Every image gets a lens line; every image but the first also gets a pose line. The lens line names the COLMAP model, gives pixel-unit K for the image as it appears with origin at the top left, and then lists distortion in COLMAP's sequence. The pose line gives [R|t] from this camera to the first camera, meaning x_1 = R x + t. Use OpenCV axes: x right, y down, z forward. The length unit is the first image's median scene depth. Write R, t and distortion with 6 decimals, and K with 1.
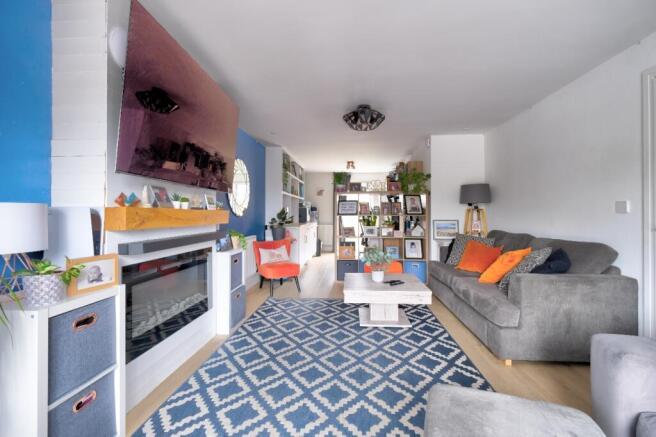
lens RADIAL K [[295.5, 0, 328.5], [0, 295.5, 217.0], [0, 0, 1]] dist [-0.002539, 0.001252]
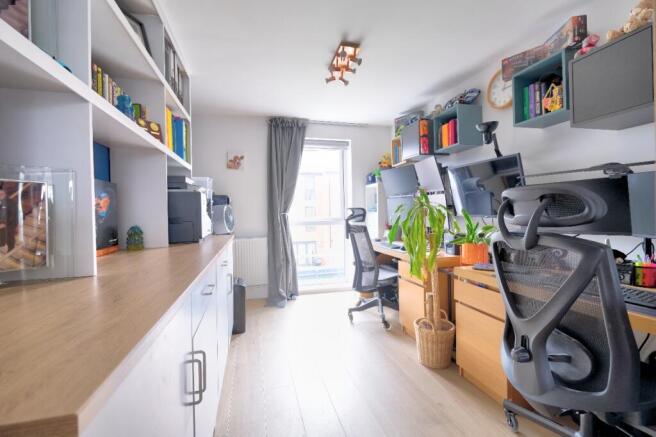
lens RADIAL K [[295.5, 0, 327.6], [0, 295.5, 216.2], [0, 0, 1]] dist [-0.002539, 0.001252]
pose [[0.945115, -0.023596, 0.325884, -0.046821], [0.023530, 0.999715, 0.004145, -0.005304], [-0.325888, 0.003751, 0.945401, 0.629280]]
